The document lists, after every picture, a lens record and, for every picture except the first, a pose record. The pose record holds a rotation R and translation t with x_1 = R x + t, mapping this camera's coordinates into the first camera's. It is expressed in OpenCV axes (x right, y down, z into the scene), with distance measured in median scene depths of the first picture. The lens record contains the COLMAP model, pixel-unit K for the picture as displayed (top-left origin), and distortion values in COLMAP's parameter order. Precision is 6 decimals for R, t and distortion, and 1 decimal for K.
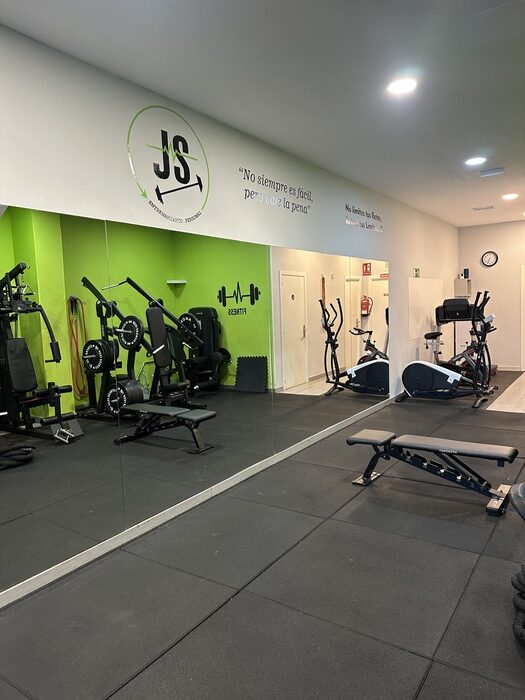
lens RADIAL K [[491.6, 0, 262.0], [0, 491.6, 345.0], [0, 0, 1]] dist [0.061606, -0.016025]
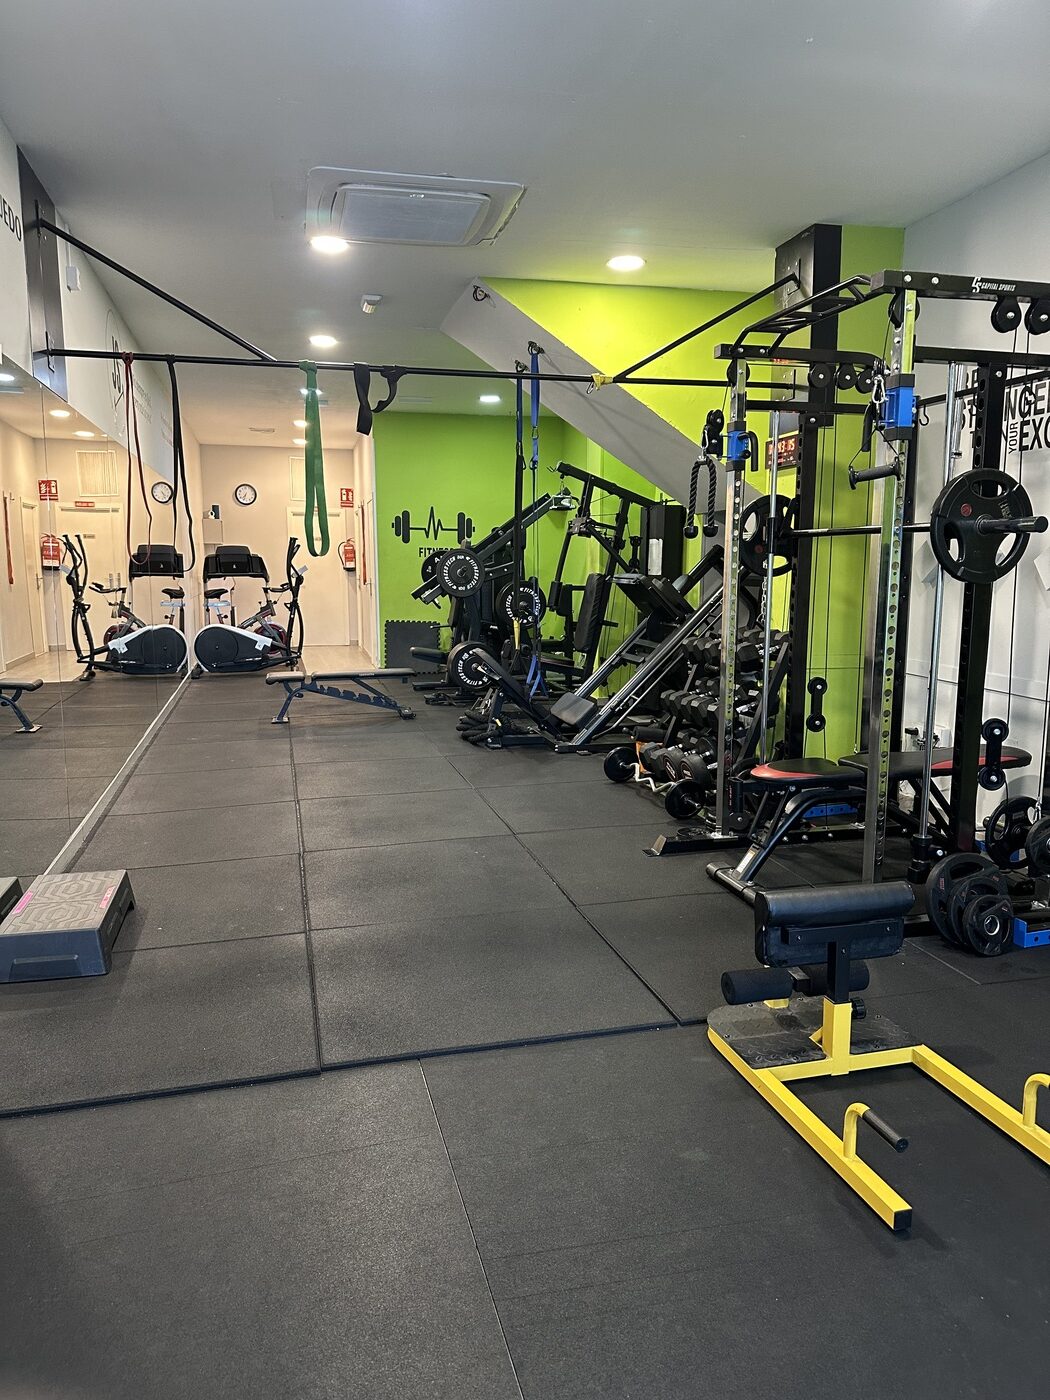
lens RADIAL K [[983.2, 0, 530.3], [0, 983.2, 709.4], [0, 0, 1]] dist [0.061606, -0.016025]
pose [[0.653409, -0.082083, 0.752542, -0.461480], [0.036803, 0.996373, 0.076724, 0.054714], [-0.756110, -0.022437, 0.654060, -0.329182]]
